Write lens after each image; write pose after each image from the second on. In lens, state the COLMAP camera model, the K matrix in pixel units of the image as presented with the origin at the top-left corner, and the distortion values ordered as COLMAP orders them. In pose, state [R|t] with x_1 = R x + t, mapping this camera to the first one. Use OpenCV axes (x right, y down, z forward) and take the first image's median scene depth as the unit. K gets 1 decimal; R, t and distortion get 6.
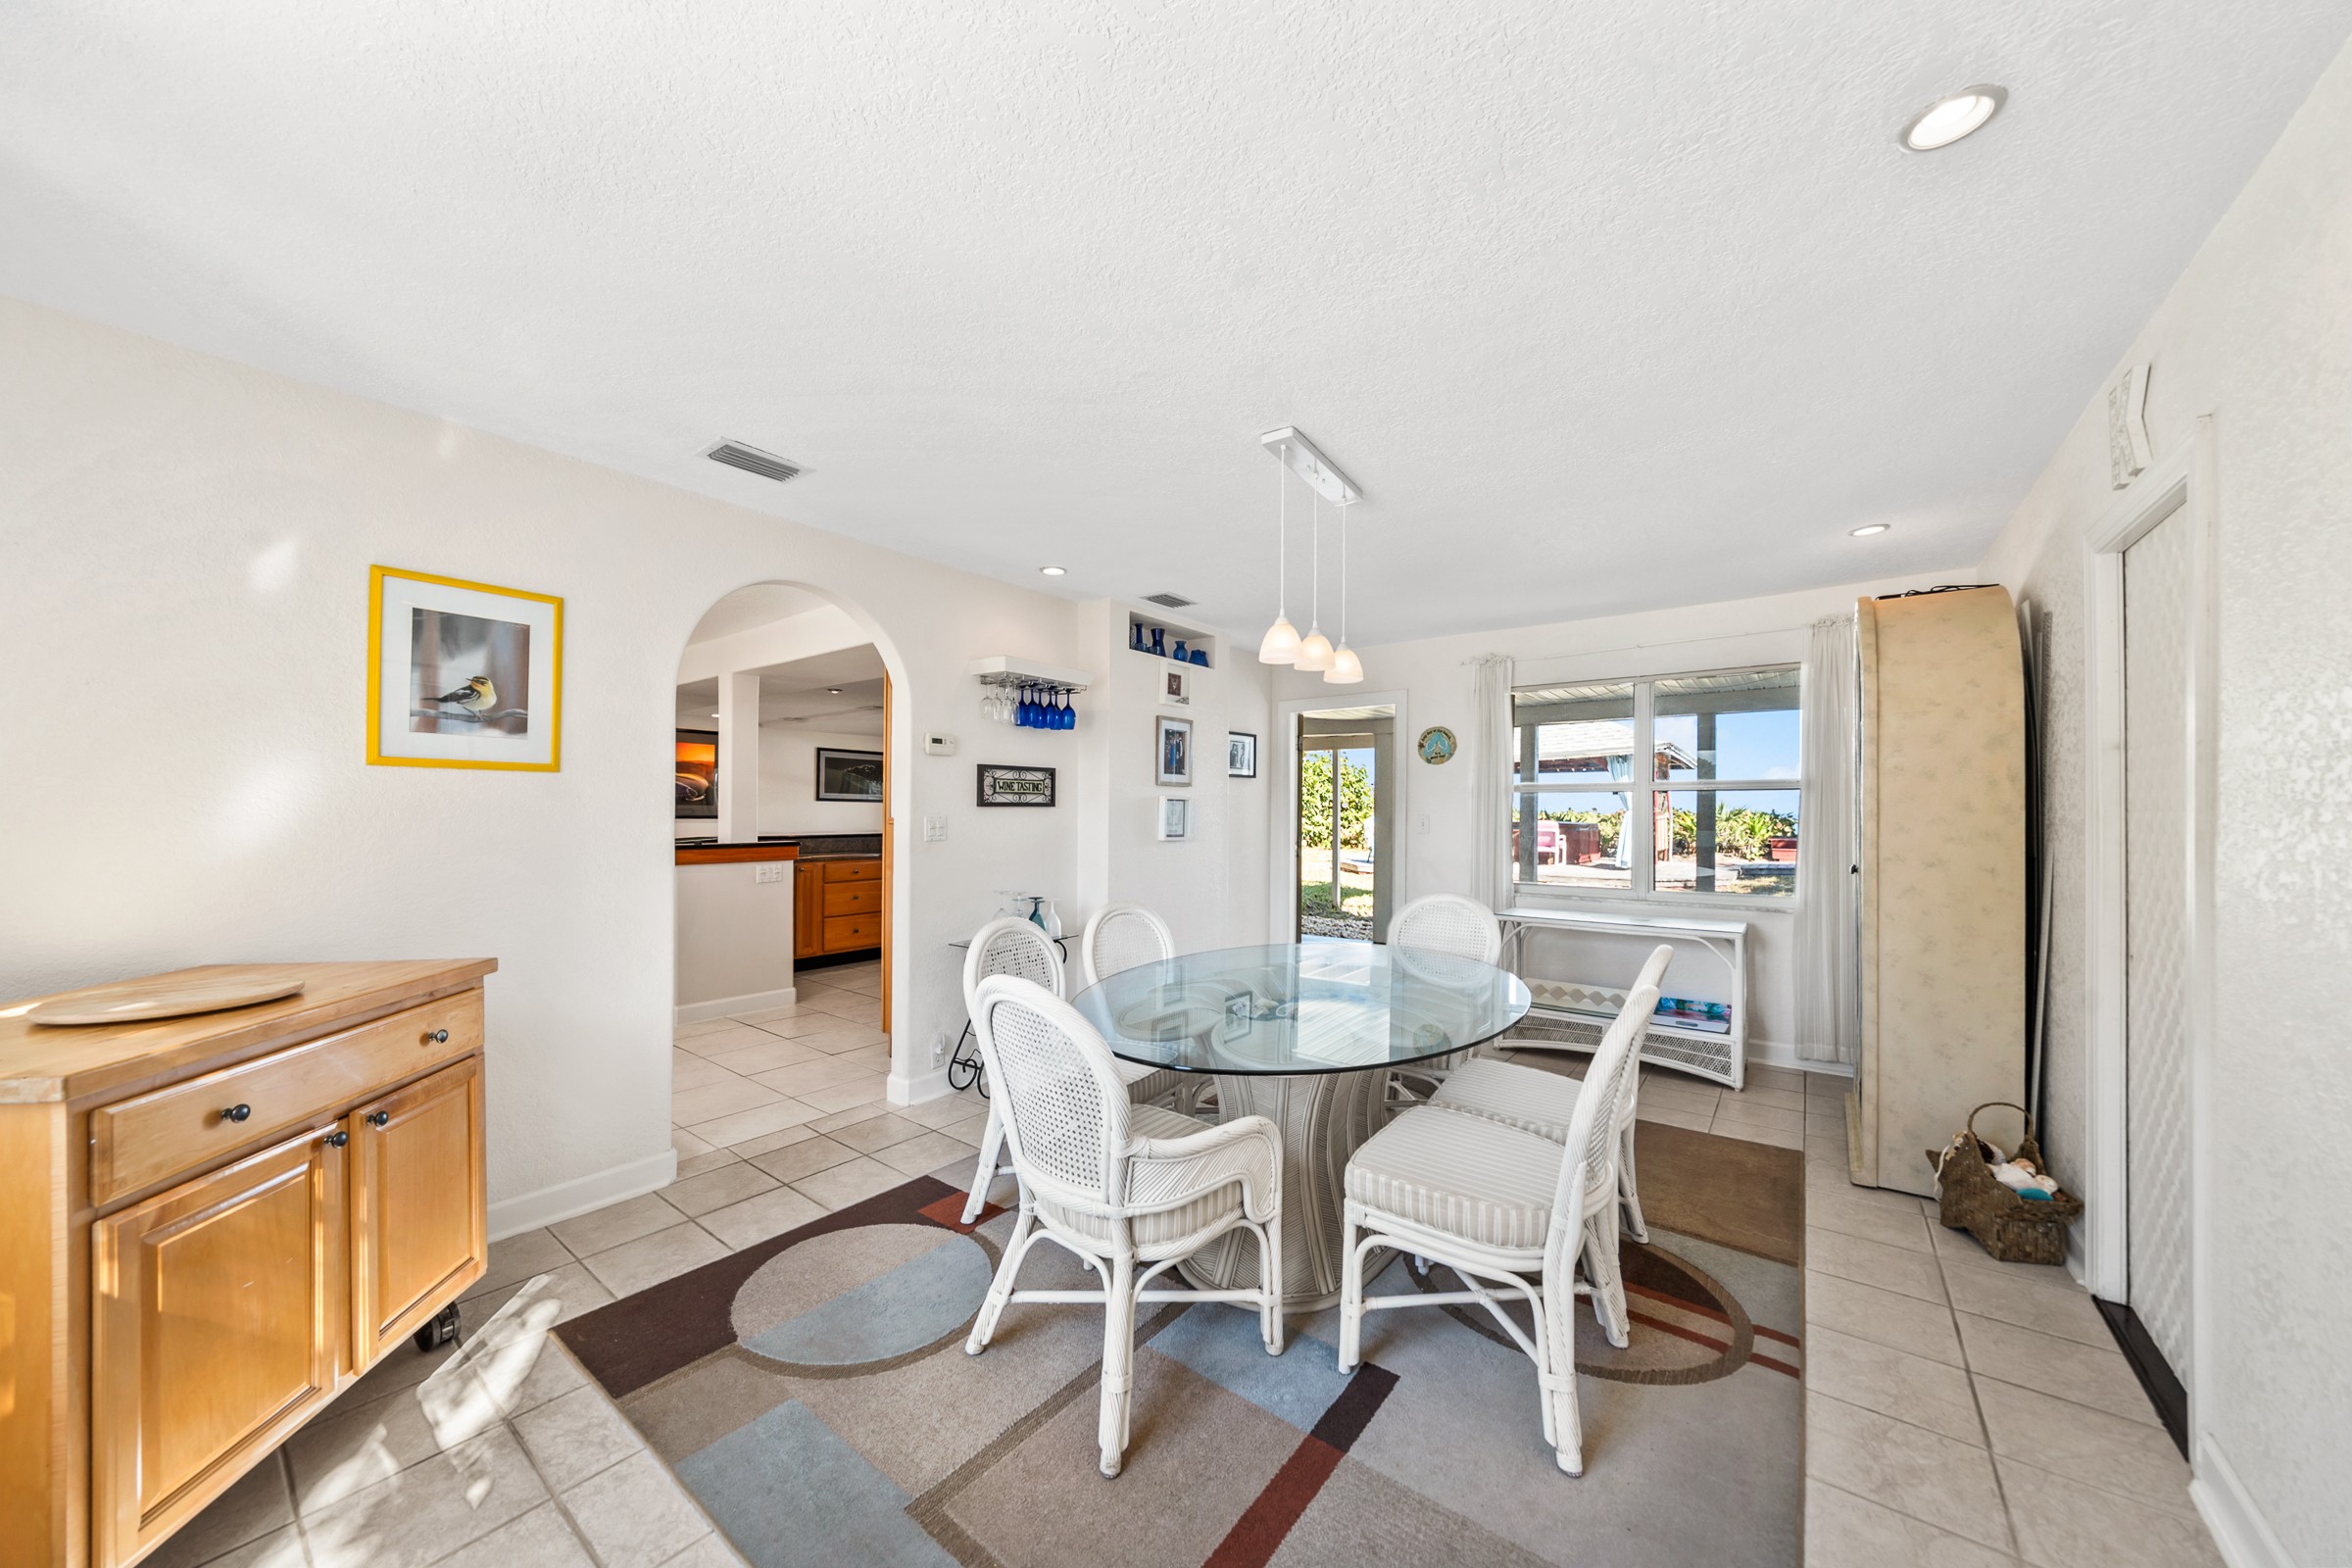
lens RADIAL K [[822.8, 0, 1173.2], [0, 822.8, 783.8], [0, 0, 1]] dist [-0.000556, -0.000016]
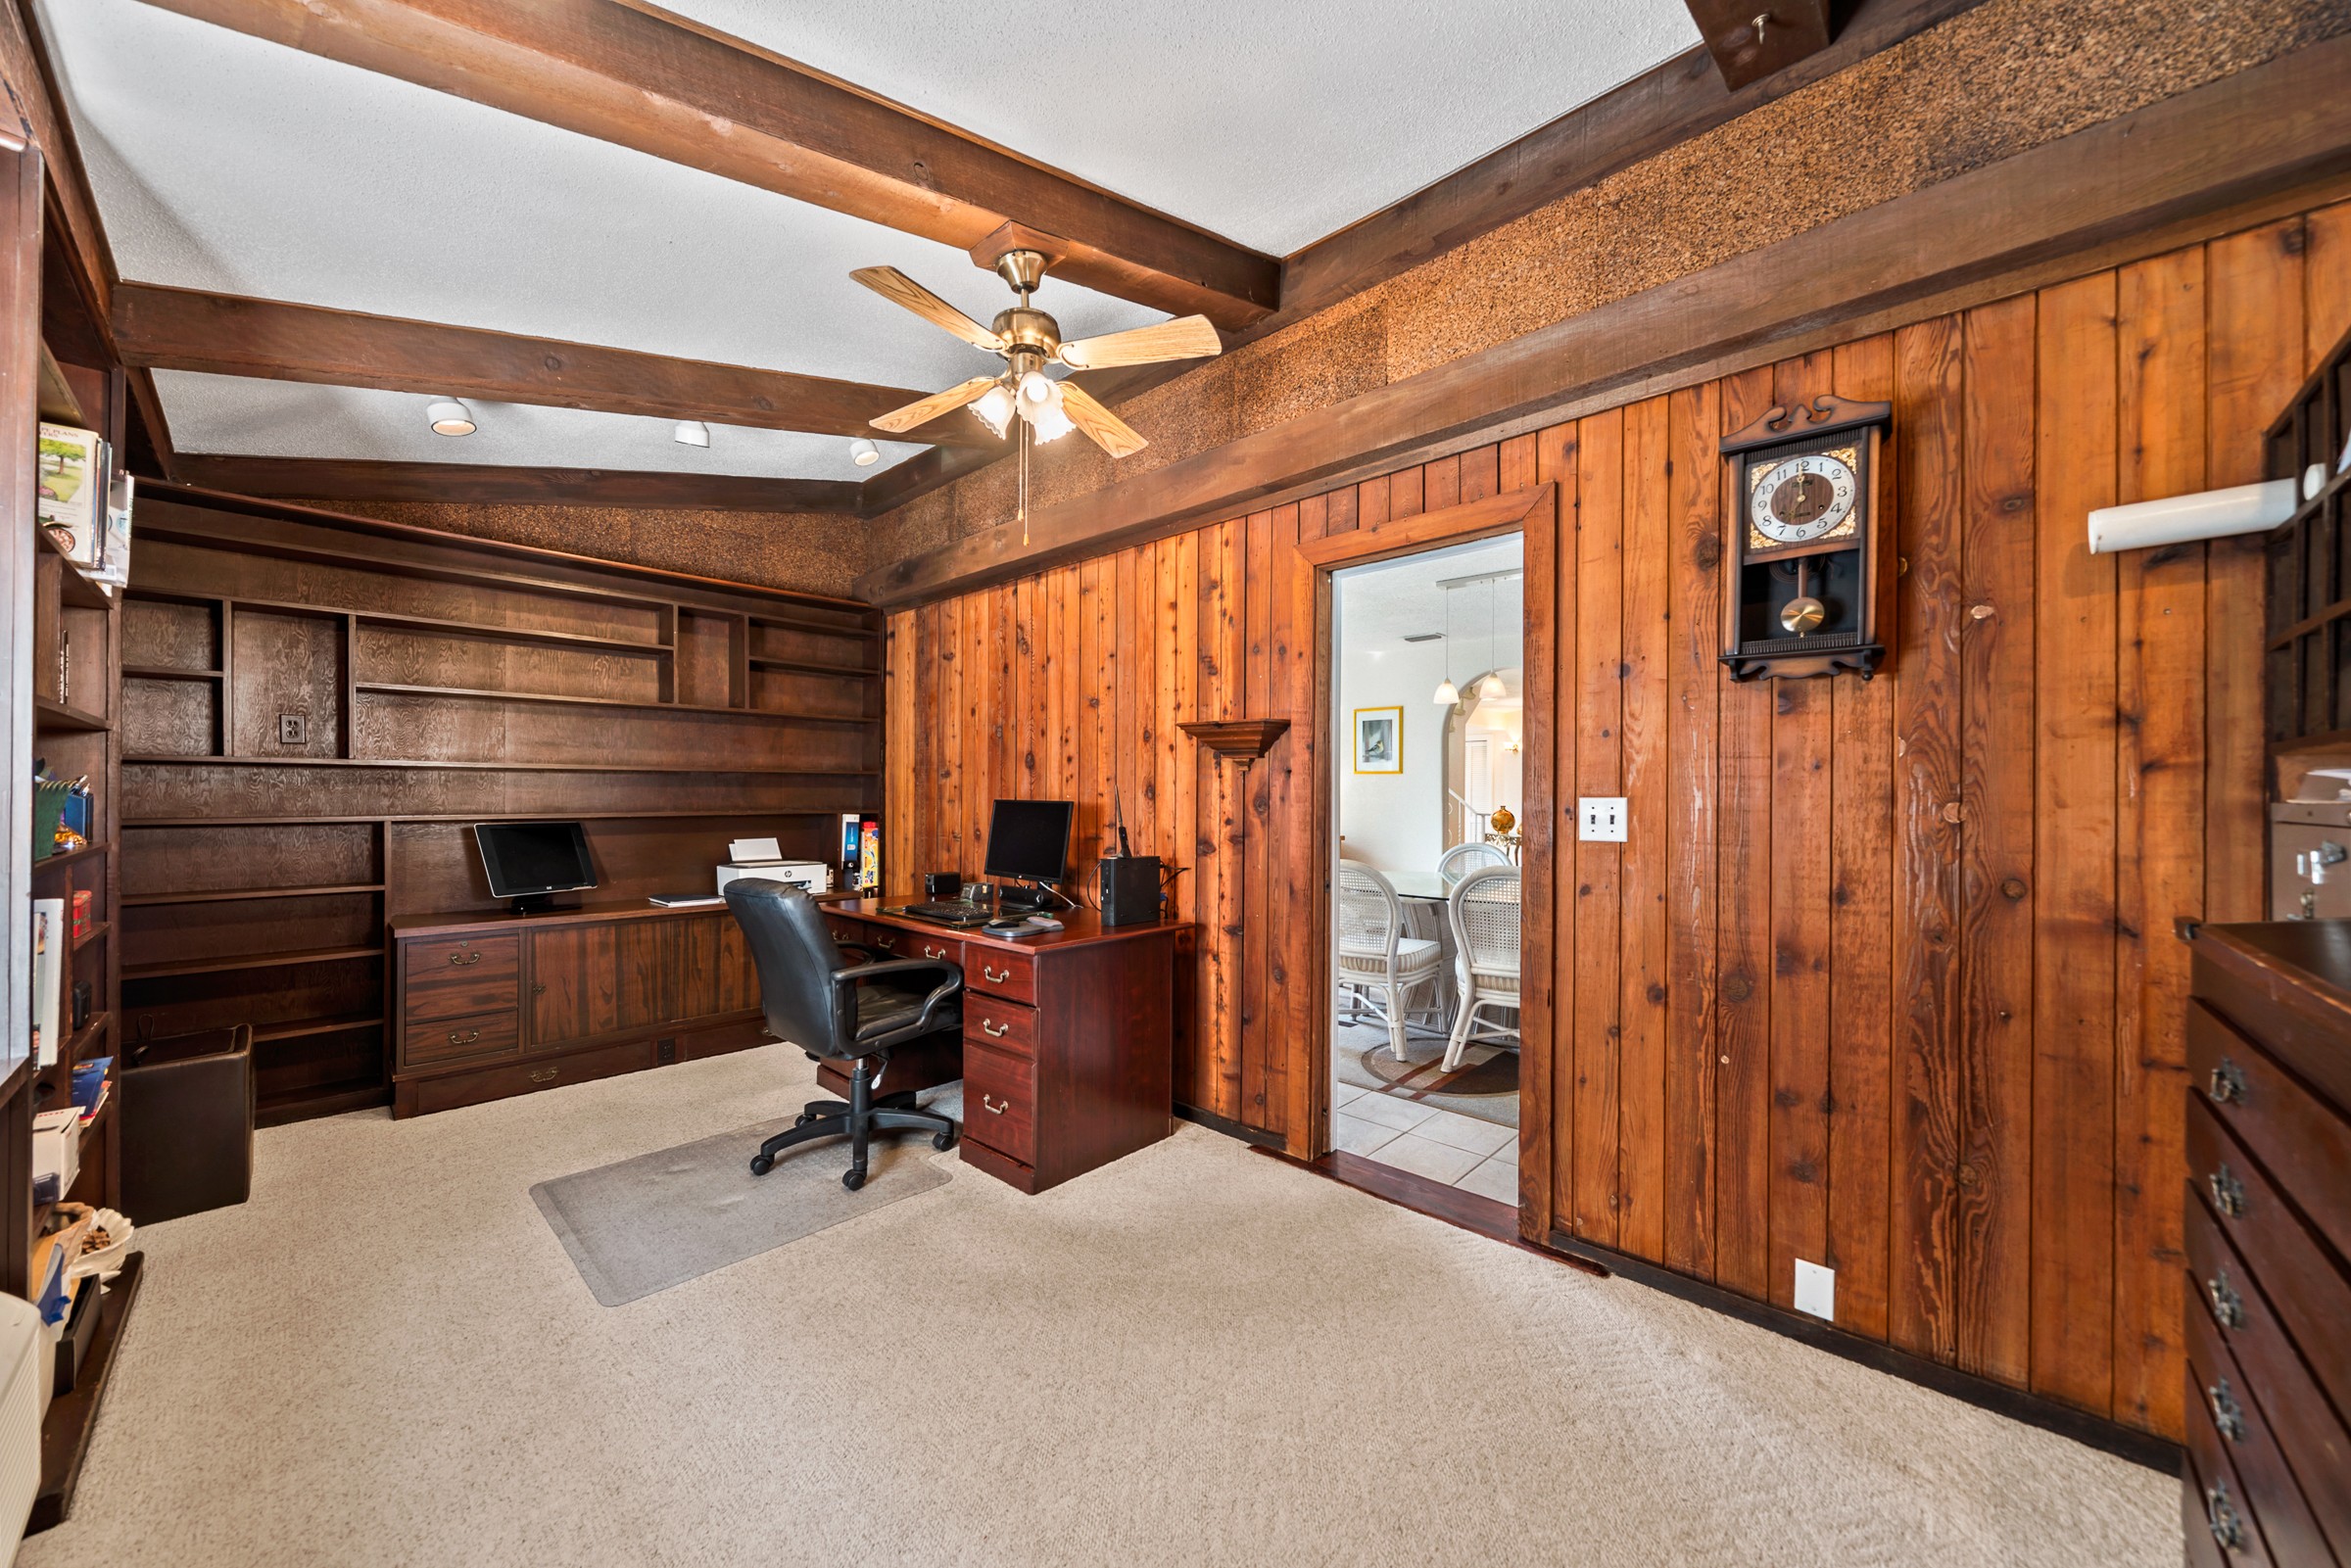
lens RADIAL K [[822.4, 0, 1172.7], [0, 822.4, 783.8], [0, 0, 1]] dist [-0.000556, -0.000016]
pose [[-0.093452, -0.011333, -0.995559, 2.043218], [0.022827, 0.999648, -0.013522, 0.038489], [0.995362, -0.023990, -0.093160, 0.560115]]
